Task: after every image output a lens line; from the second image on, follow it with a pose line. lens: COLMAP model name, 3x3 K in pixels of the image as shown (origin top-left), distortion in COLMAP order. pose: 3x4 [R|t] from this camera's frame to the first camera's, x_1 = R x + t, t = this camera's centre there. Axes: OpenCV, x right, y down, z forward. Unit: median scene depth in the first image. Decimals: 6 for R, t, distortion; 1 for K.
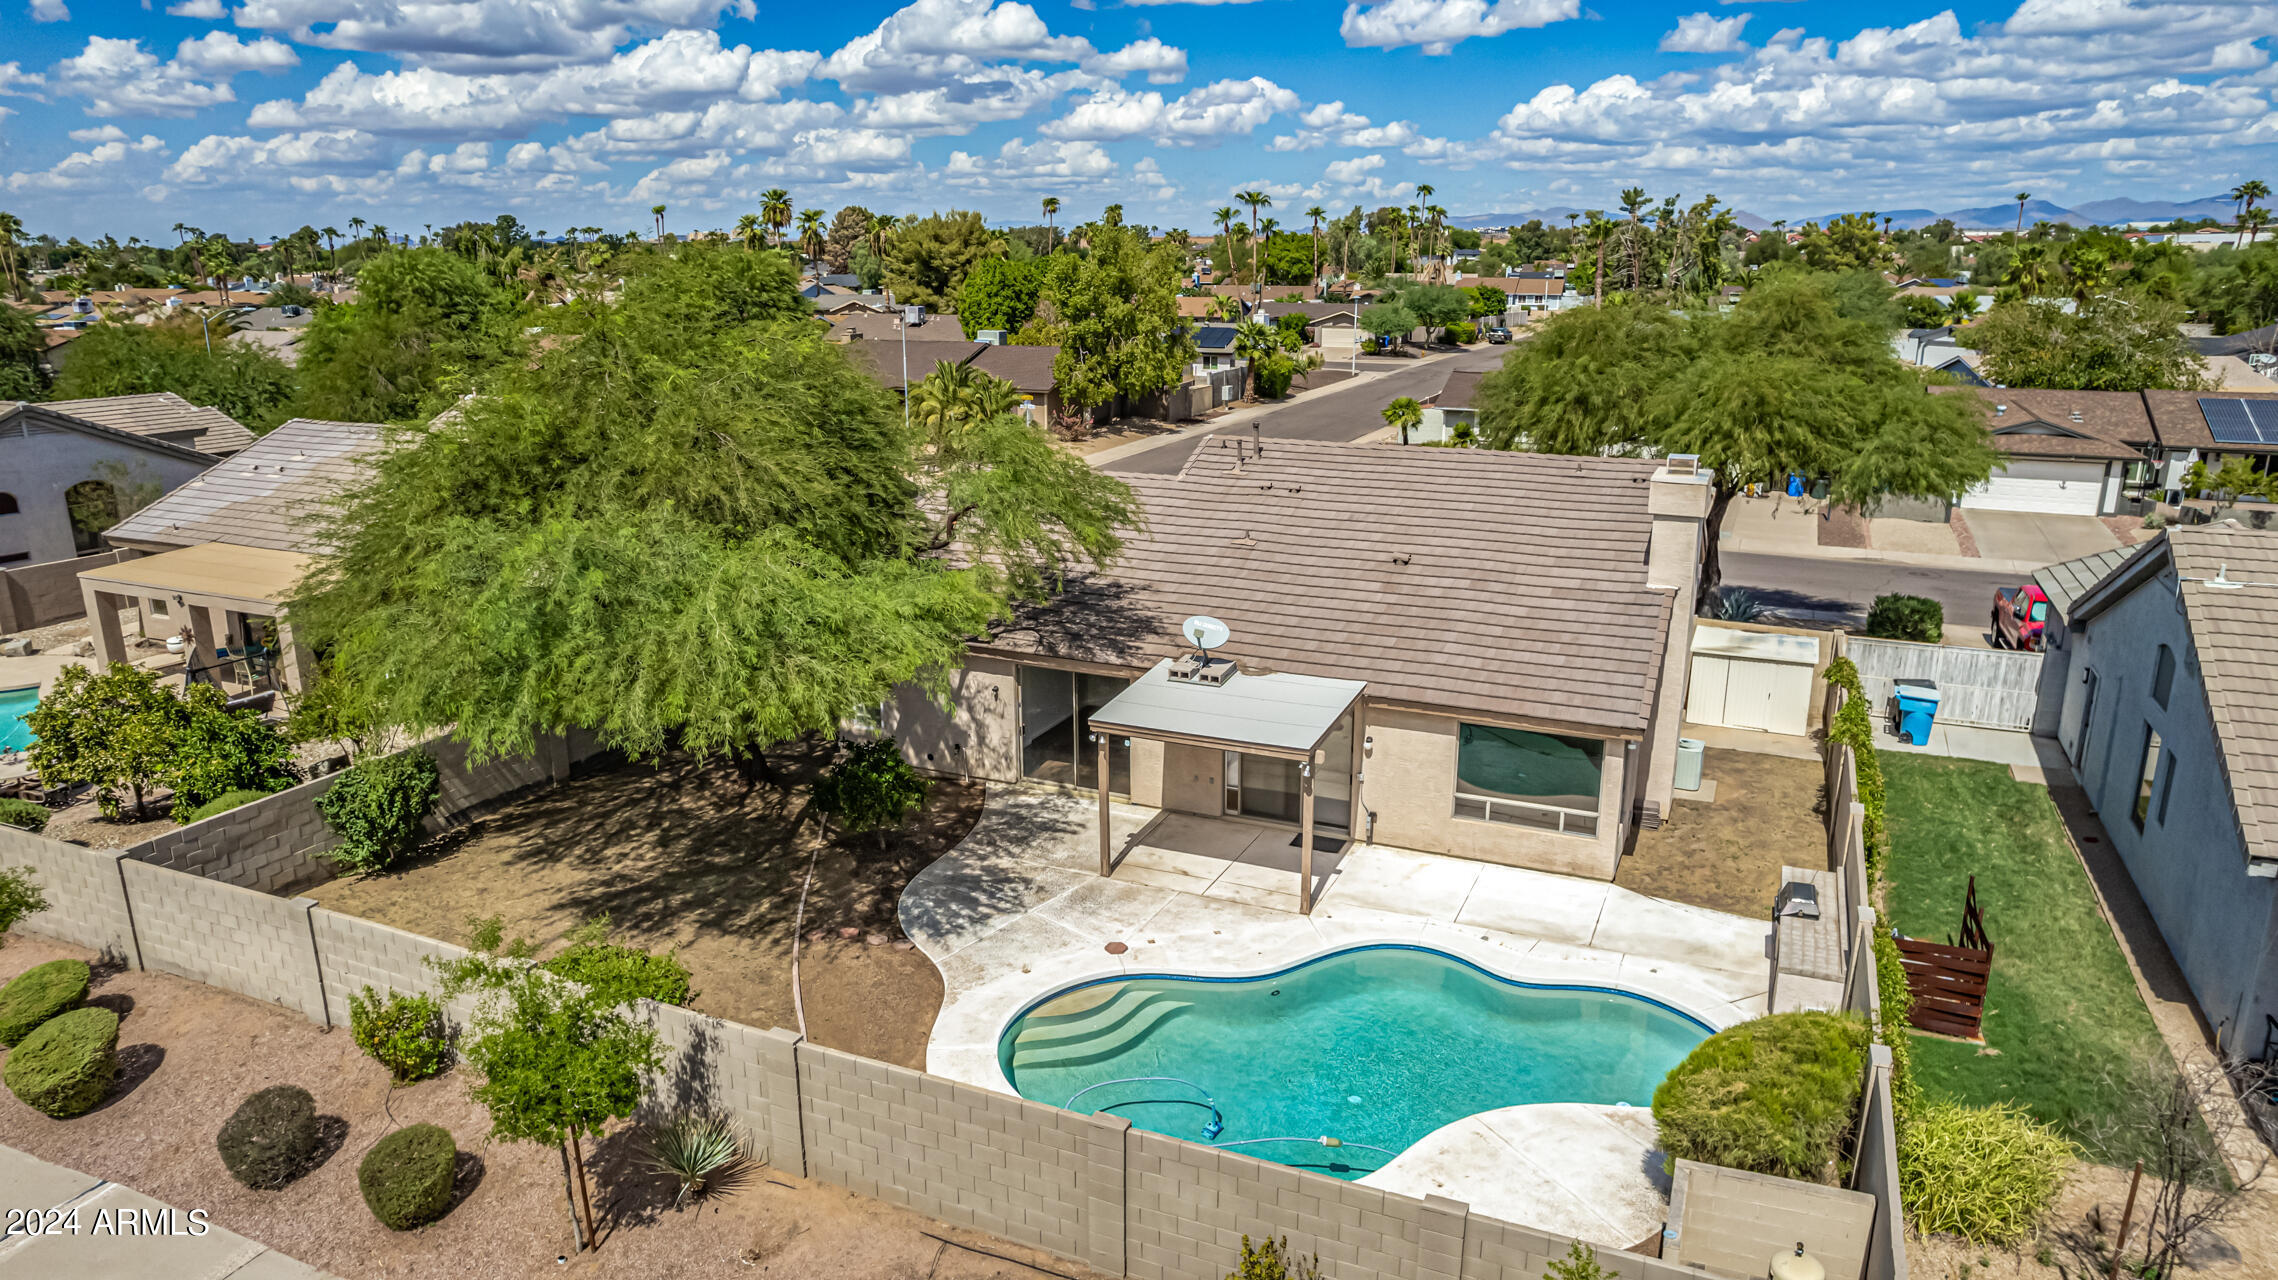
lens RADIAL K [[1442.6, 0, 1139.0], [0, 1442.6, 640.0], [0, 0, 1]] dist [-0.076295, 0.064231]
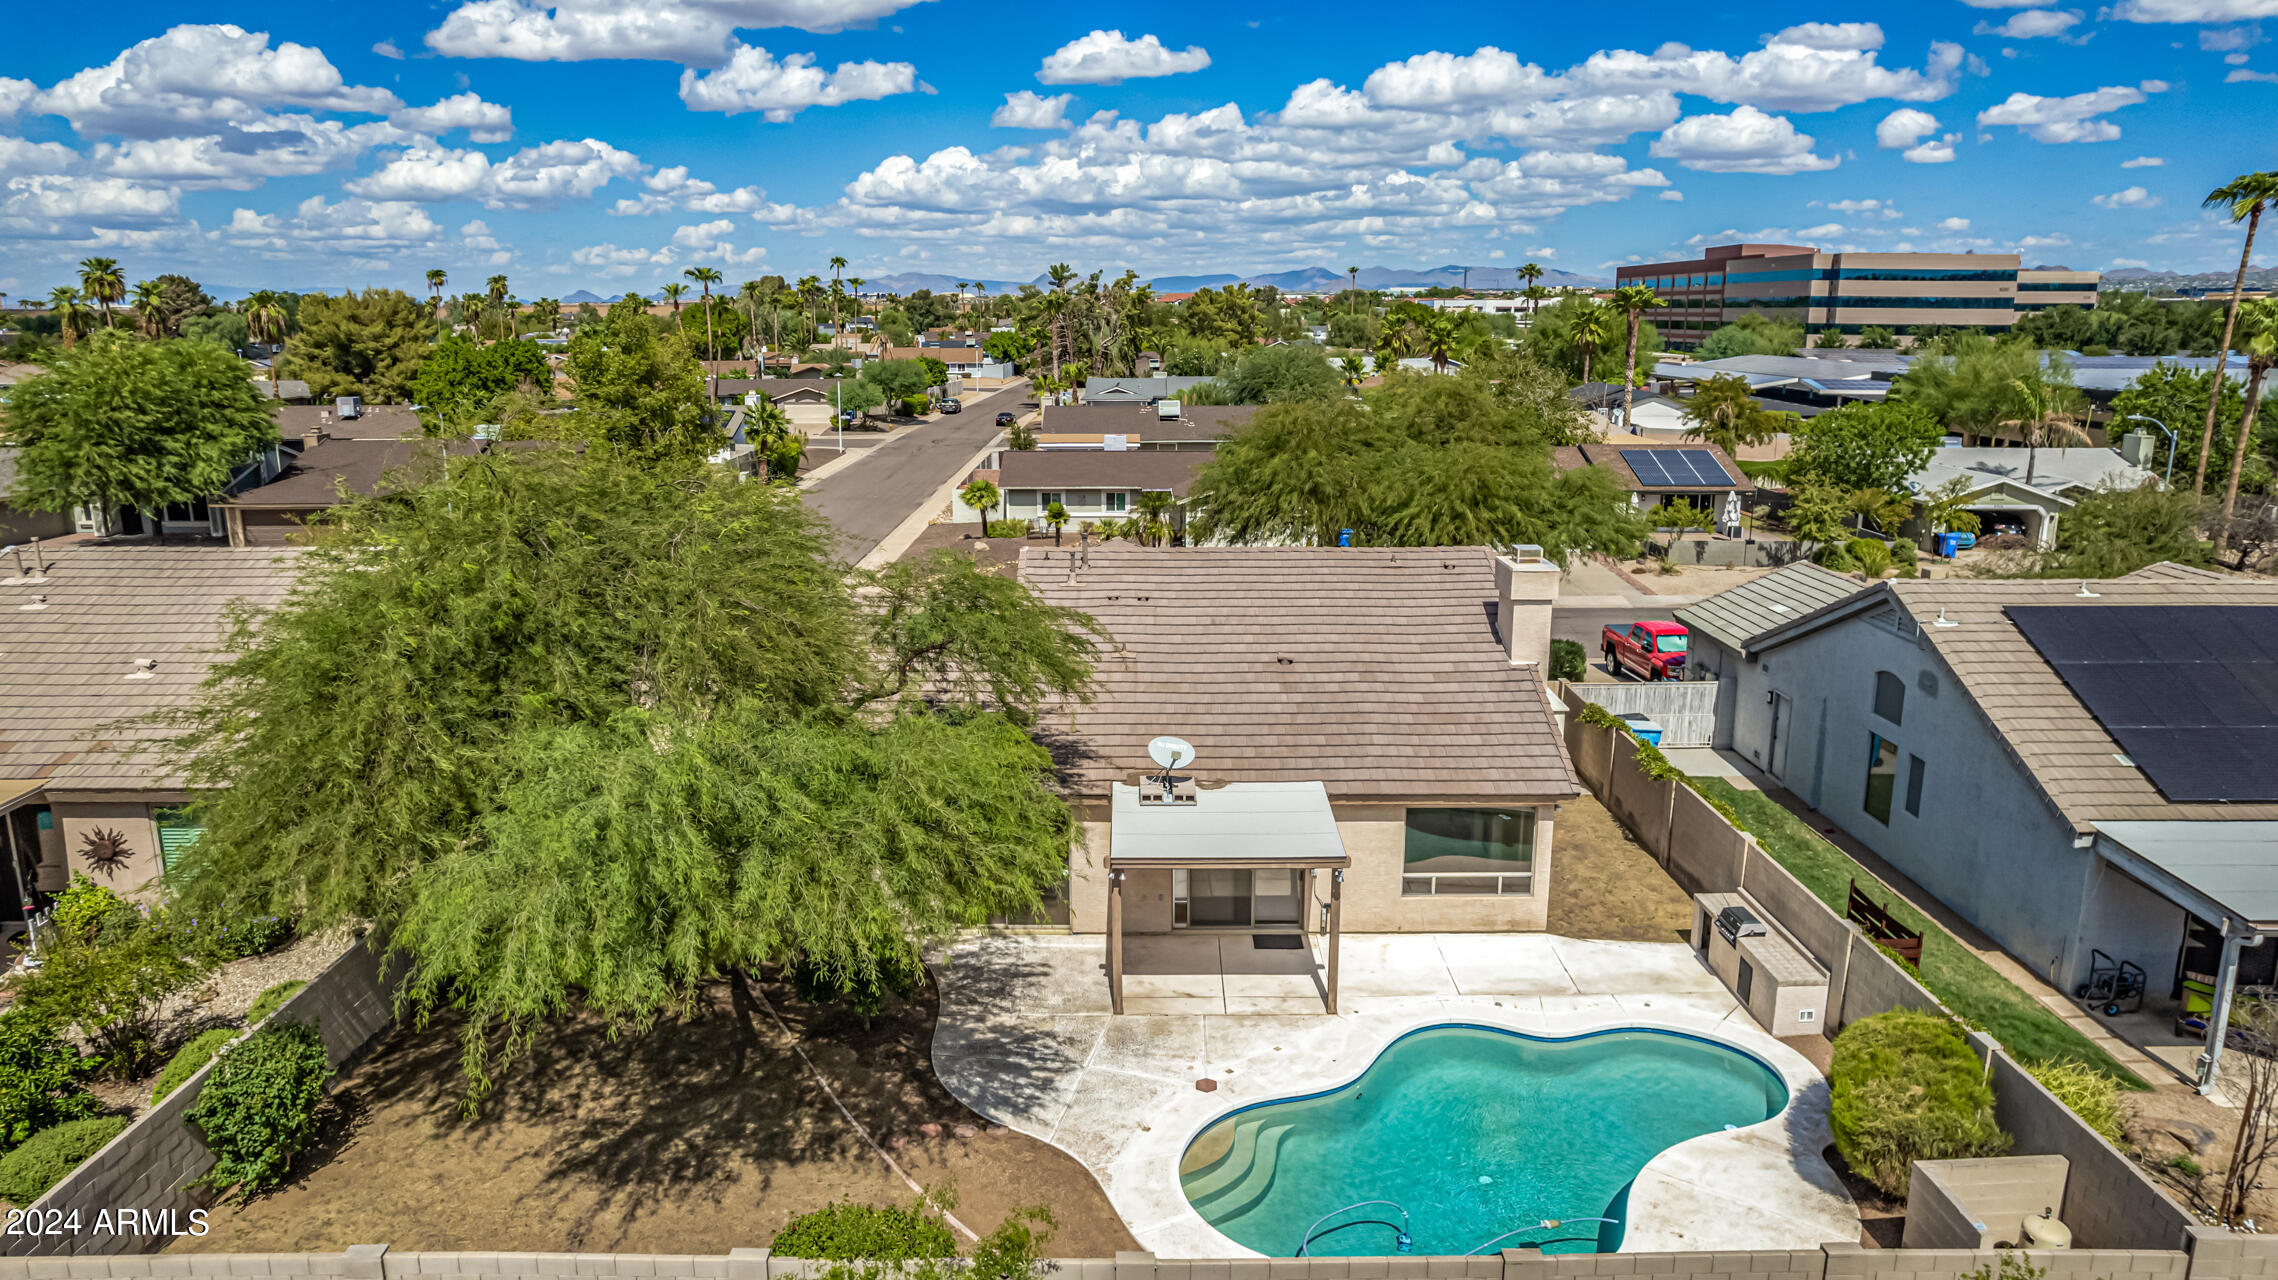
lens RADIAL K [[1442.6, 0, 1139.0], [0, 1442.6, 640.0], [0, 0, 1]] dist [-0.076295, 0.064231]
pose [[0.913375, -0.089470, 0.397167, -0.354826], [0.106830, 0.994039, -0.021752, -0.062065], [-0.392853, 0.062297, 0.917489, 0.078909]]
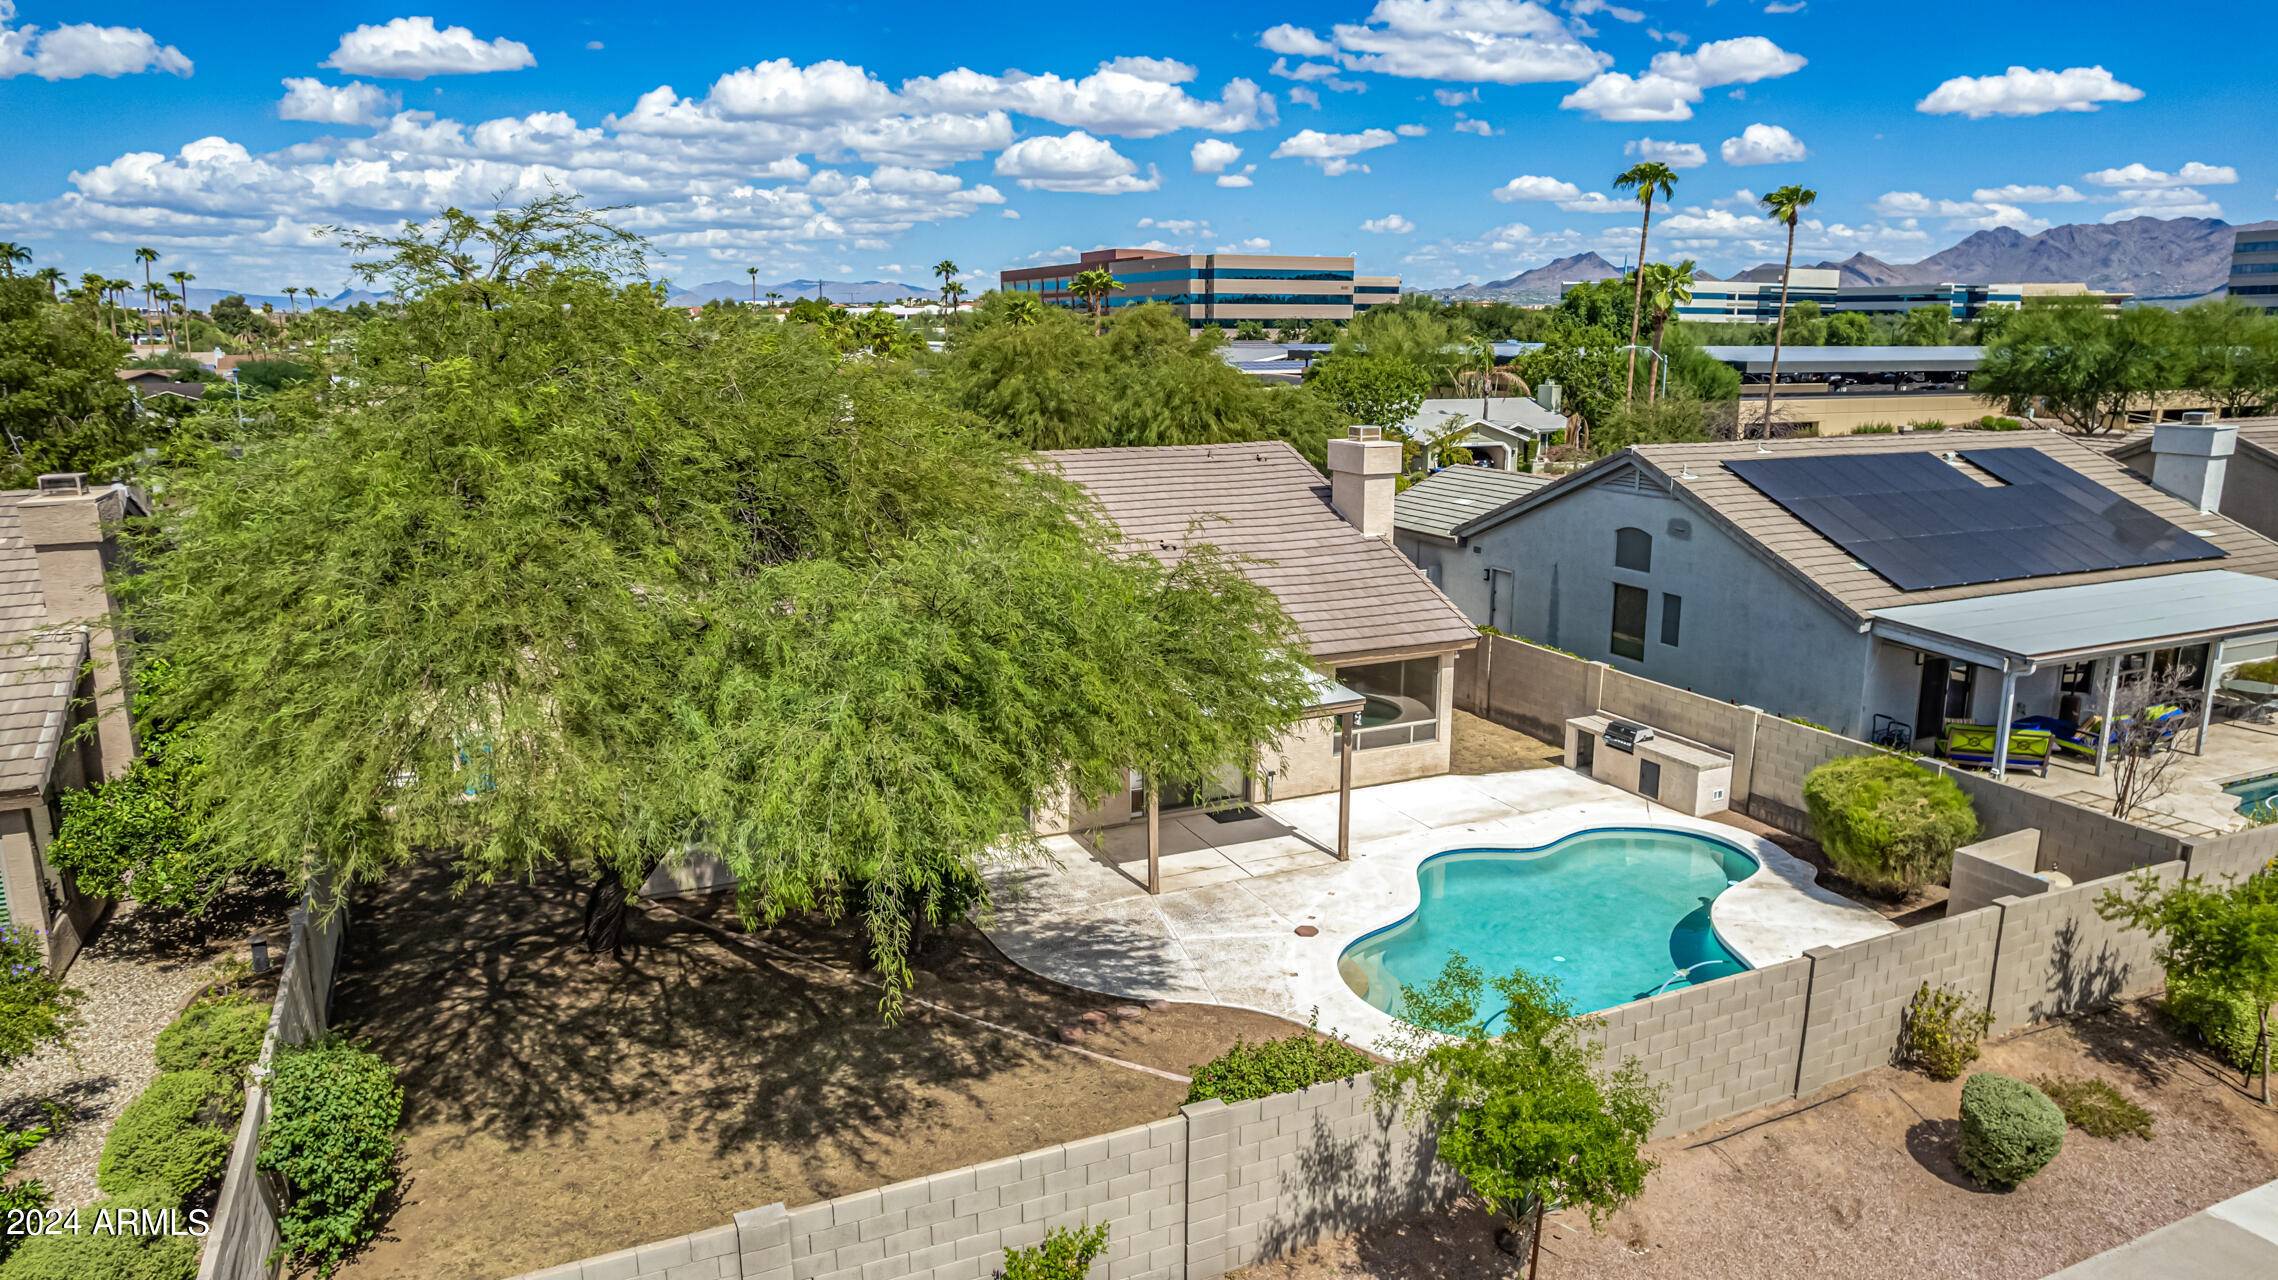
lens RADIAL K [[1442.6, 0, 1139.0], [0, 1442.6, 640.0], [0, 0, 1]] dist [-0.076295, 0.064231]
pose [[0.664995, -0.160358, 0.729429, -0.651437], [0.197959, 0.979589, 0.034881, -0.031344], [-0.720134, 0.121201, 0.683167, 0.325069]]
